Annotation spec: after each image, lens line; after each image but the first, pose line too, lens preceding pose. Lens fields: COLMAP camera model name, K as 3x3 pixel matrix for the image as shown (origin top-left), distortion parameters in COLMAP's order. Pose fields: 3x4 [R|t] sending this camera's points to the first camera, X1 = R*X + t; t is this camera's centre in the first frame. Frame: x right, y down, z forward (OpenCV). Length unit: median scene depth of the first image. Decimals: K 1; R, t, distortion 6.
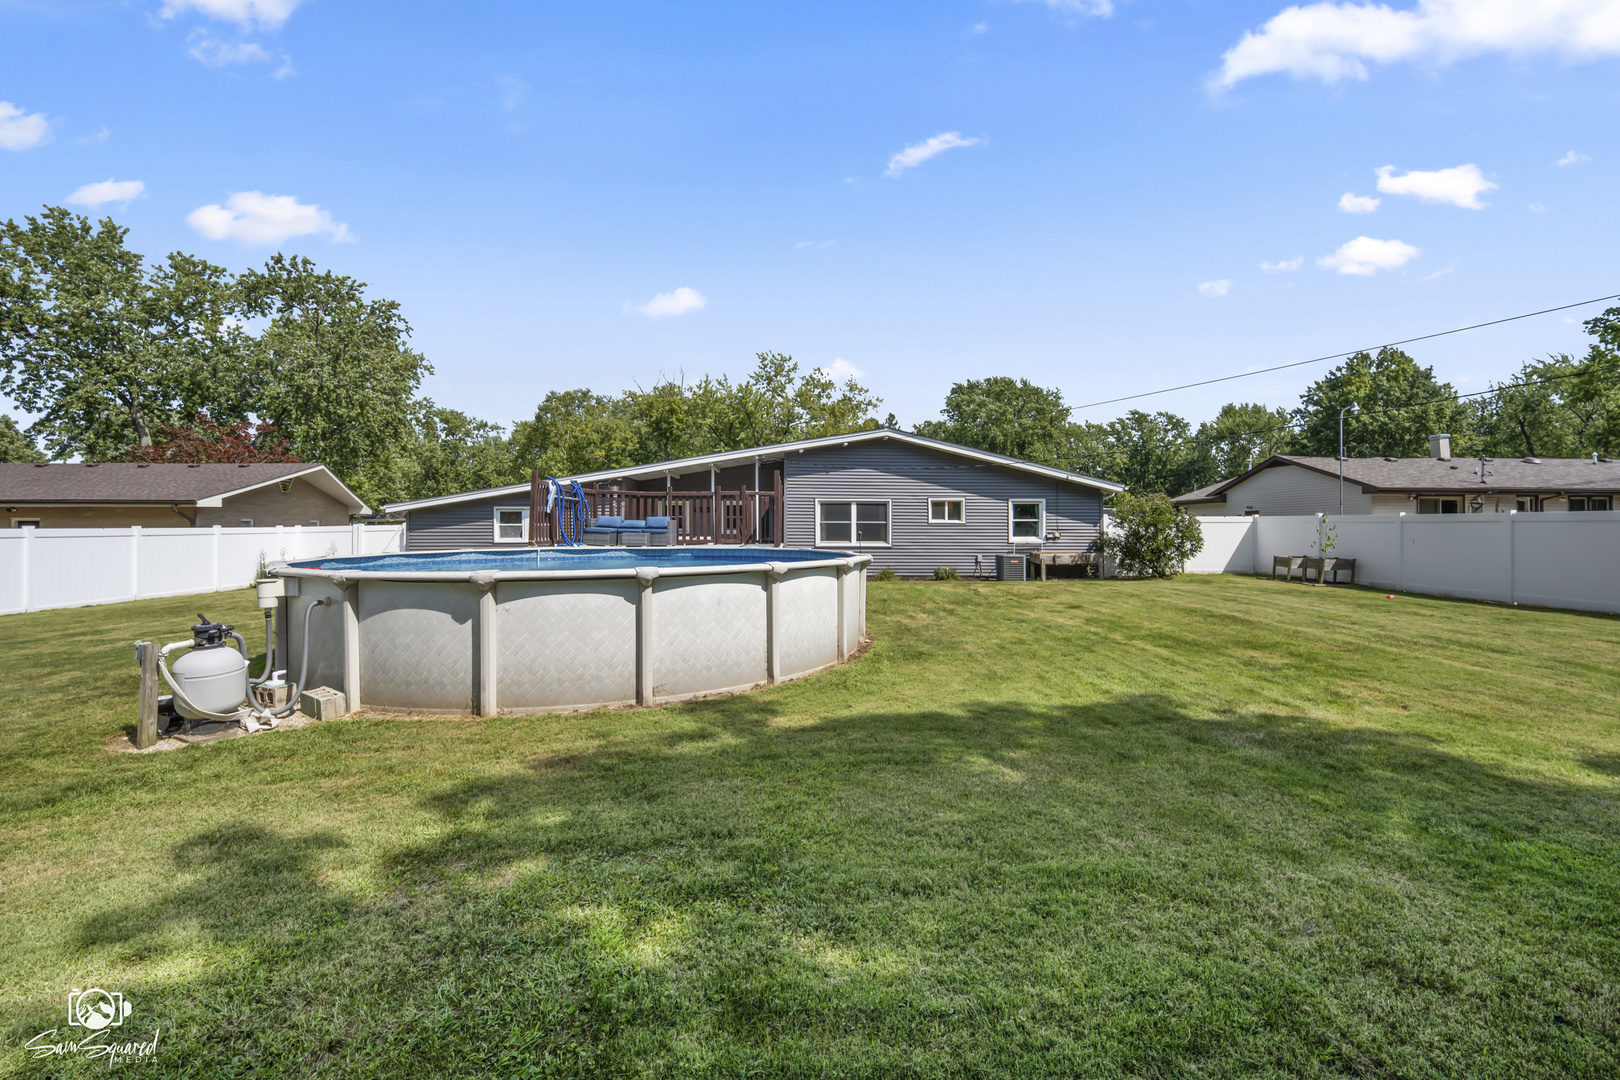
lens RADIAL K [[659.6, 0, 848.7], [0, 659.6, 520.7], [0, 0, 1]] dist [-0.045970, -0.000119]
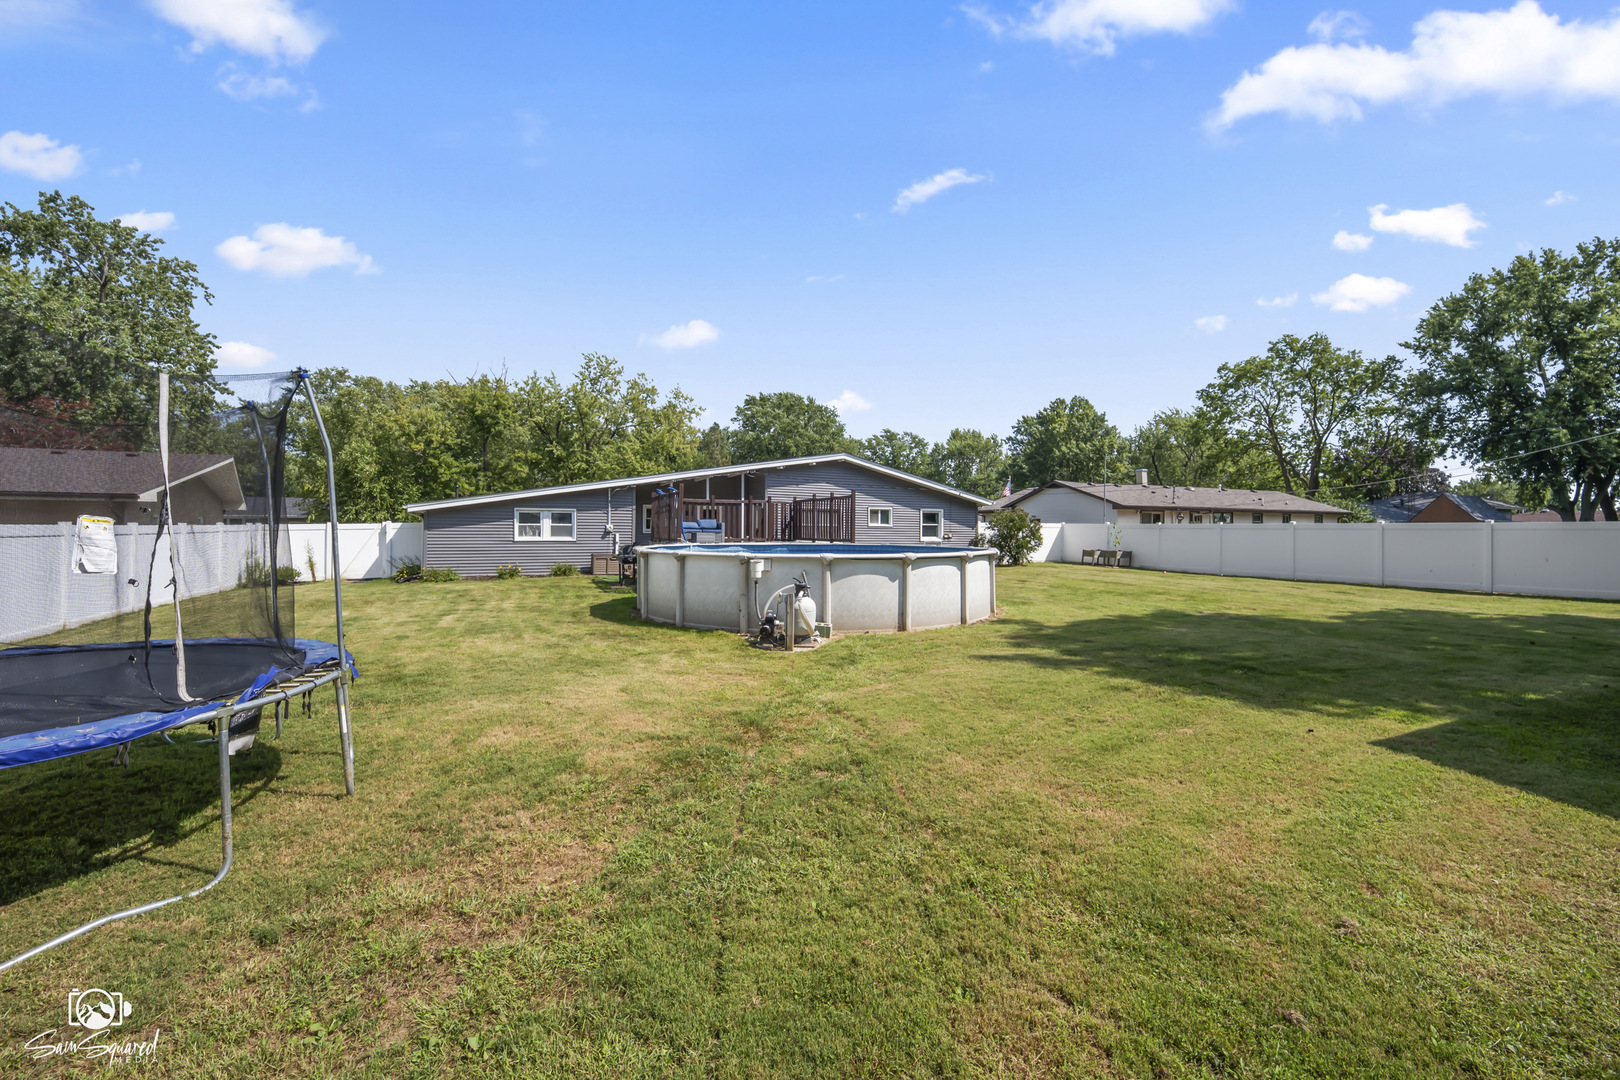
lens RADIAL K [[659.6, 0, 848.7], [0, 659.6, 520.7], [0, 0, 1]] dist [-0.045970, -0.000119]
pose [[0.912244, 0.010920, 0.409502, -0.183709], [-0.009806, 0.999940, -0.004820, -0.000363], [-0.409530, 0.000382, 0.912297, -0.069778]]
